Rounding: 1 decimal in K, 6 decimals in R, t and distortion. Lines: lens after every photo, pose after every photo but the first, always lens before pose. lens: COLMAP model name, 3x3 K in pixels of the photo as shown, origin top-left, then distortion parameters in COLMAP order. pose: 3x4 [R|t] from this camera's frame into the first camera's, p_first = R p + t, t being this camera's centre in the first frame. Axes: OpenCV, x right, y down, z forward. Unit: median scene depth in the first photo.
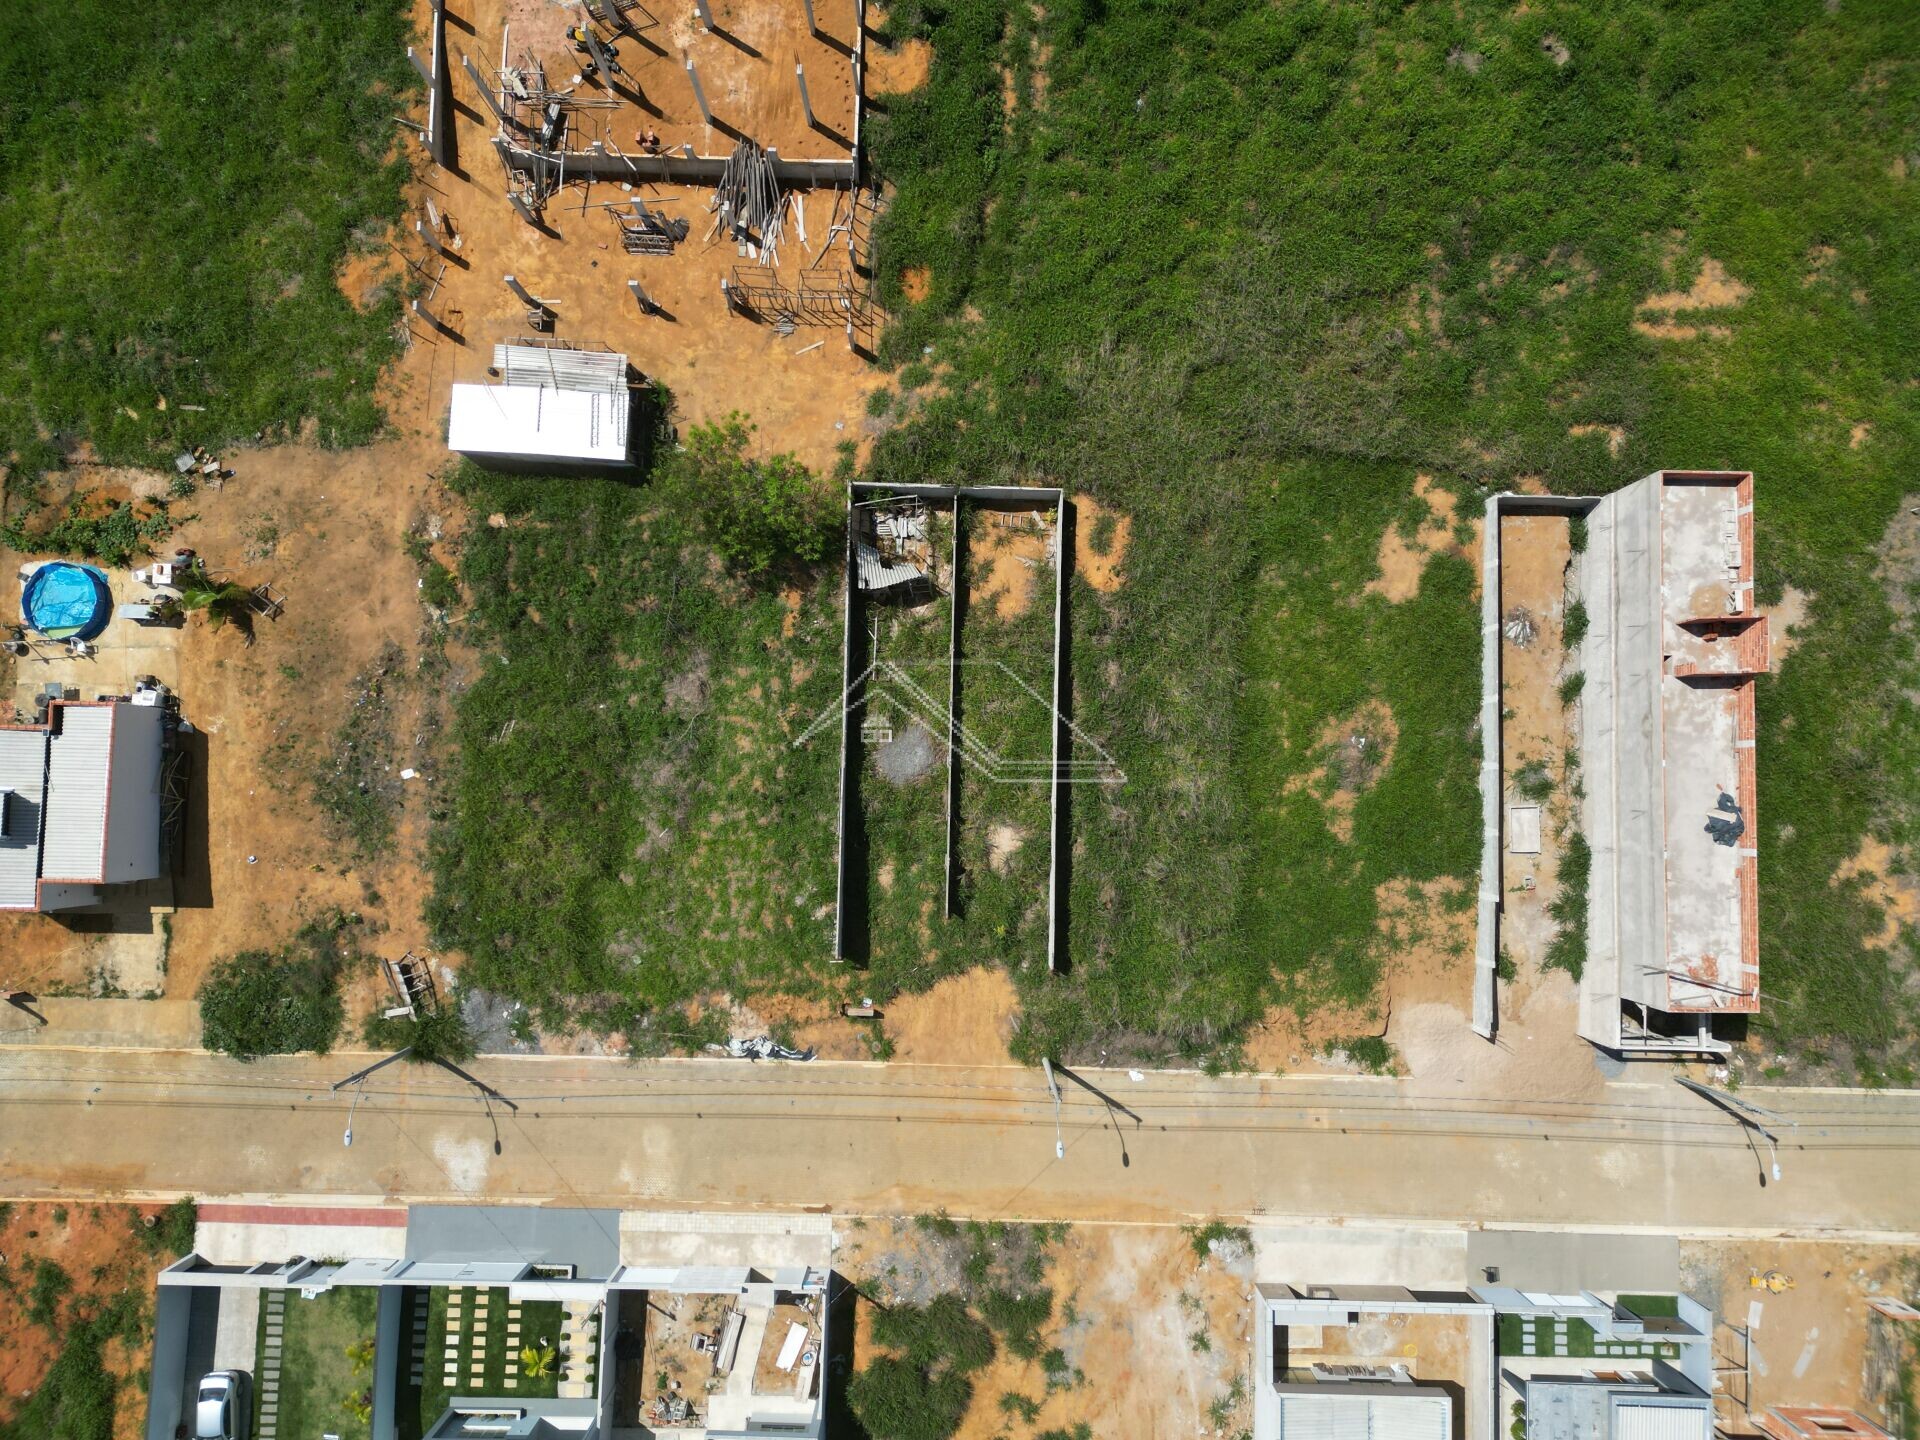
lens RADIAL K [[1348.6, 0, 950.0], [0, 1348.6, 725.9], [0, 0, 1]] dist [0.078995, -0.068856]
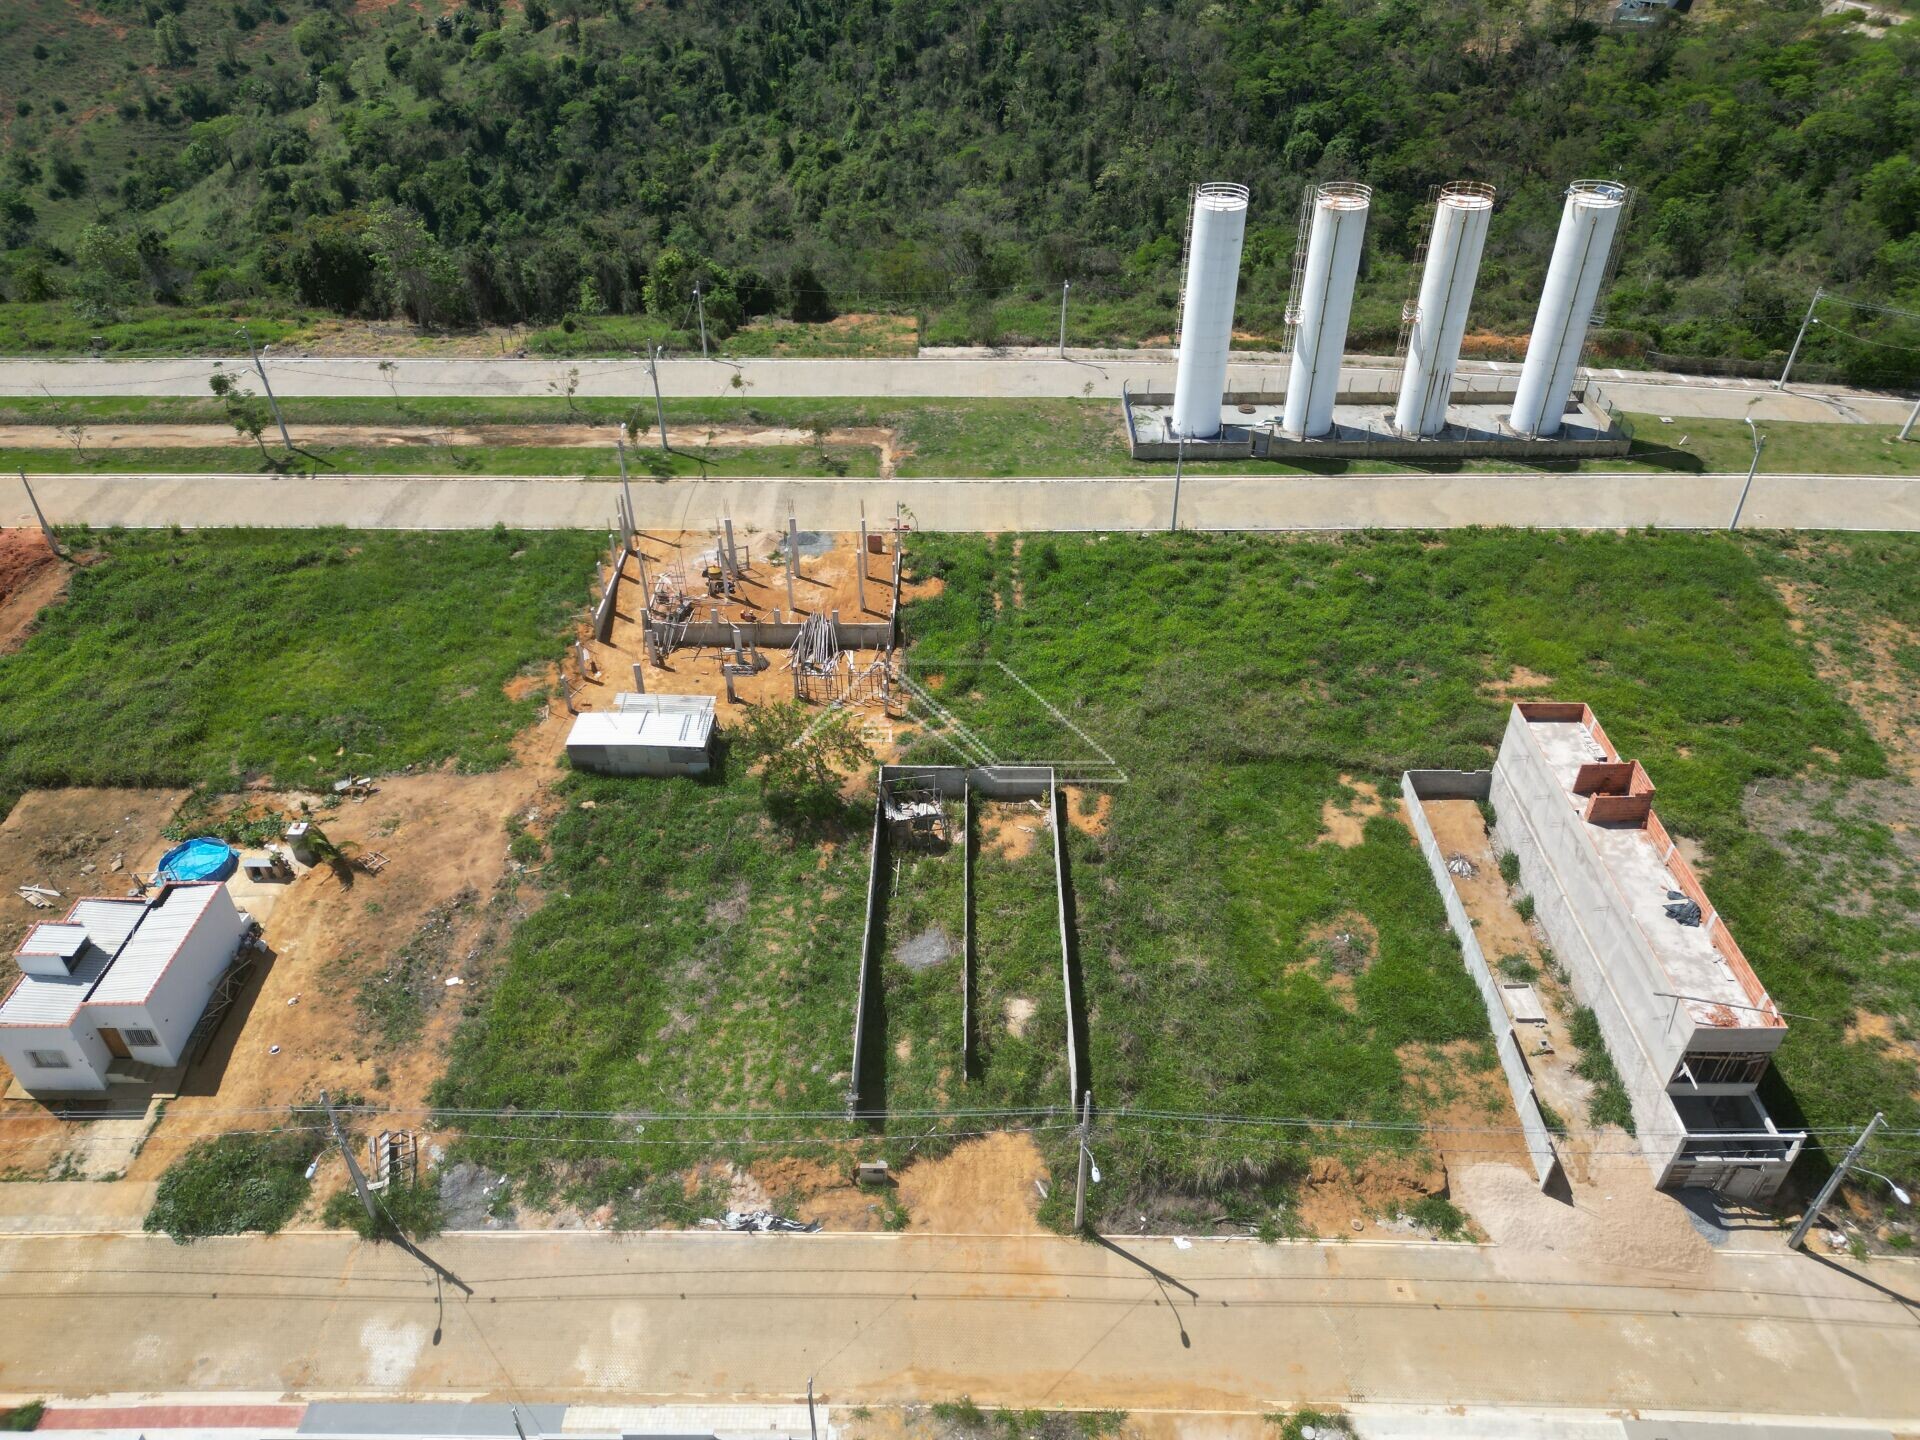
lens RADIAL K [[1348.6, 0, 950.0], [0, 1348.6, 725.9], [0, 0, 1]] dist [0.078995, -0.068856]
pose [[0.999953, -0.008904, 0.003850, -0.014556], [0.008702, 0.647929, -0.761651, 0.717222], [0.004288, 0.761649, 0.647976, 0.167219]]
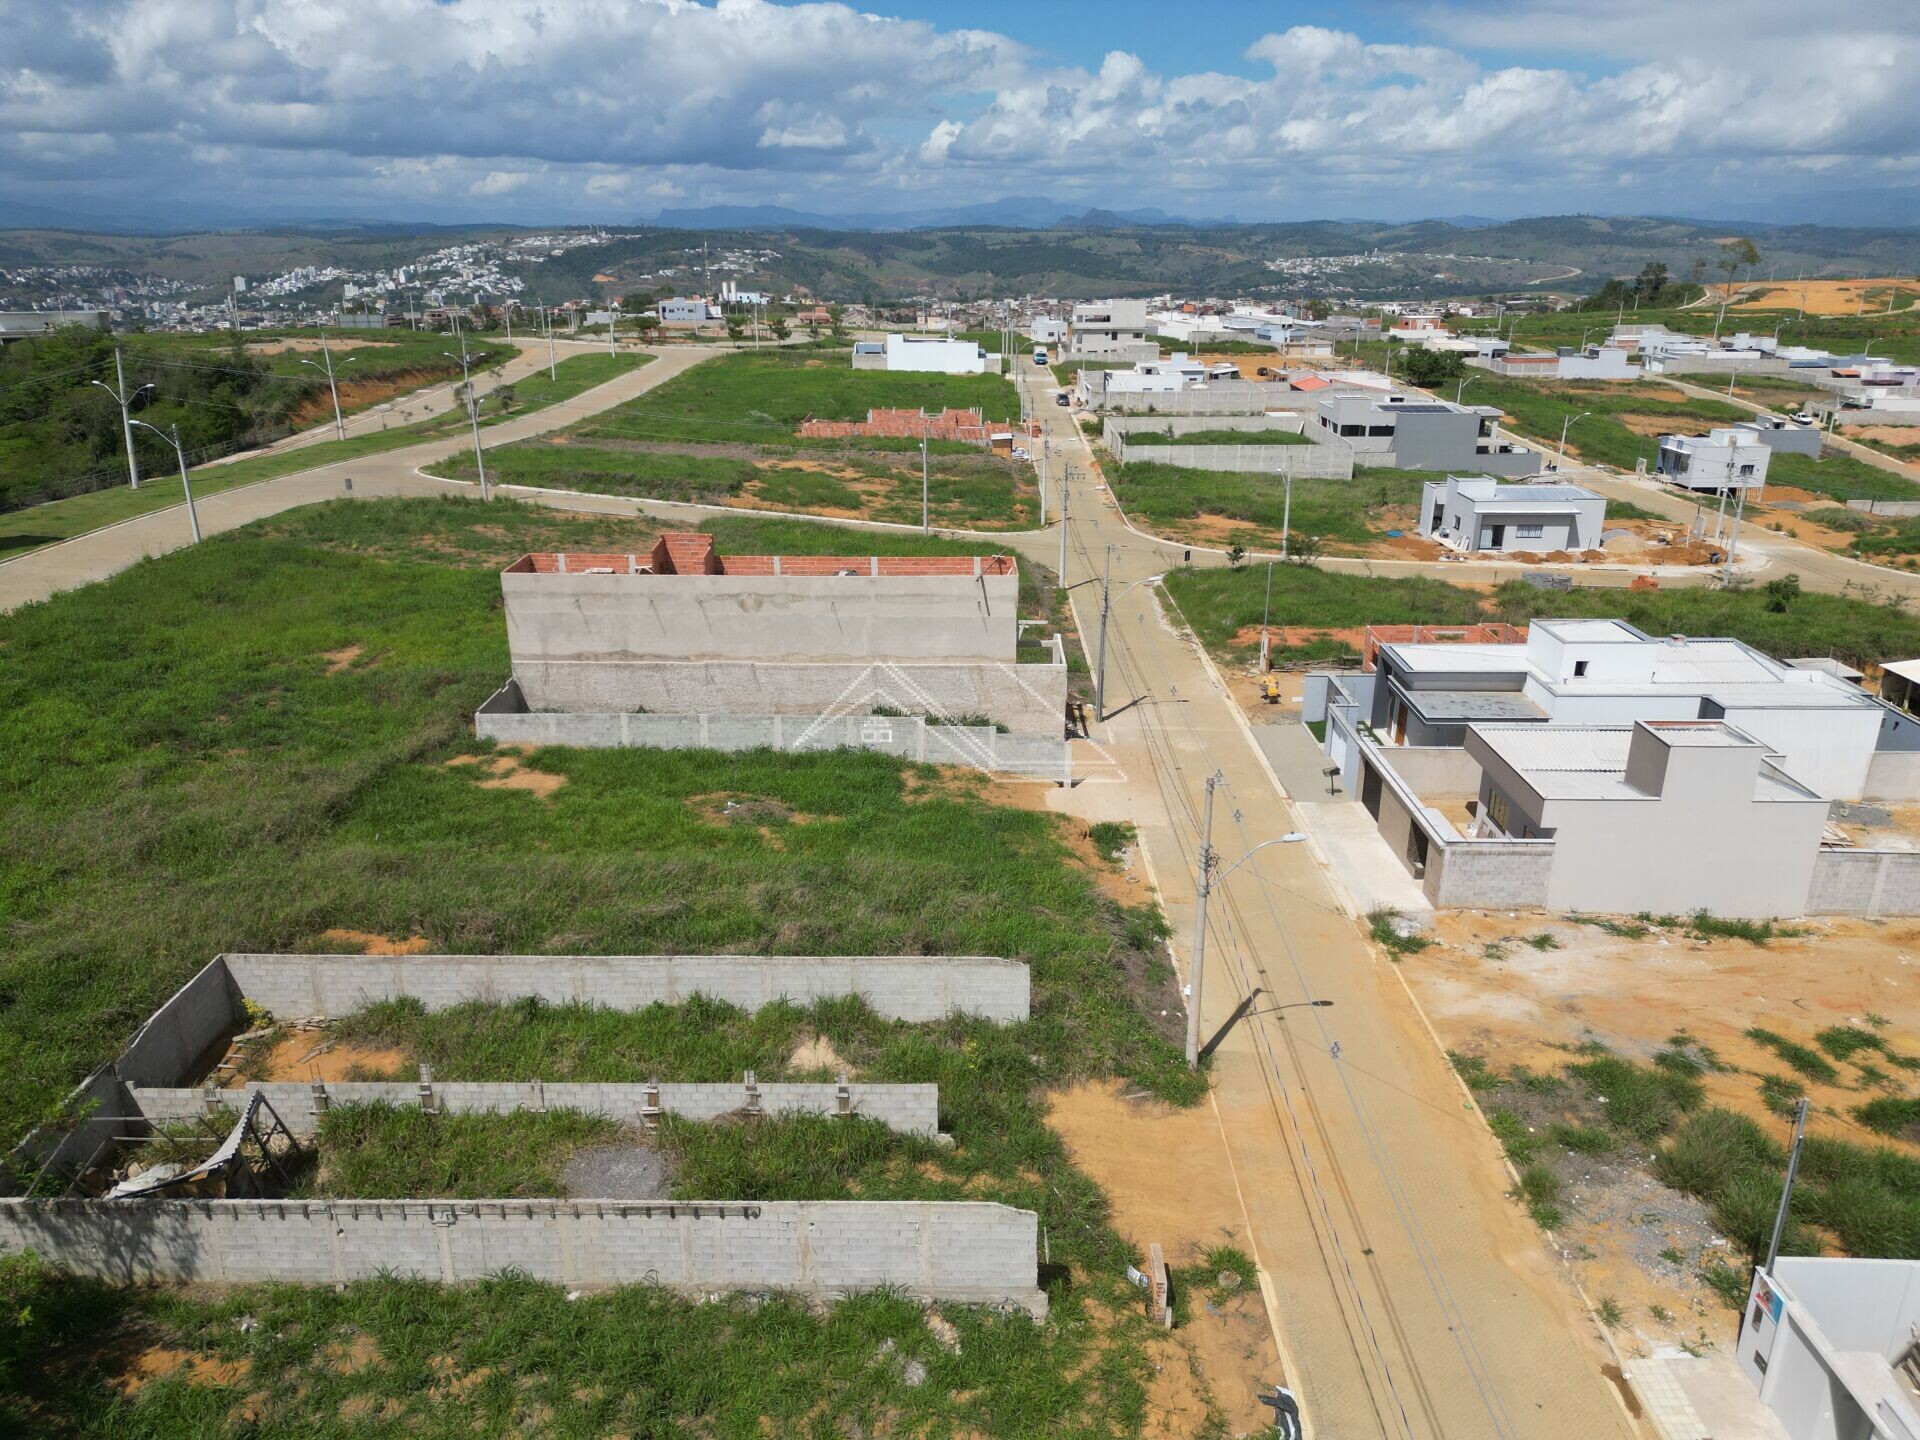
lens RADIAL K [[1348.6, 0, 950.0], [0, 1348.6, 725.9], [0, 0, 1]] dist [0.078995, -0.068856]
pose [[-0.006356, -0.342062, 0.939656, -0.437273], [0.998133, 0.054909, 0.026740, 0.117110], [-0.060743, 0.938072, 0.341074, 0.664688]]
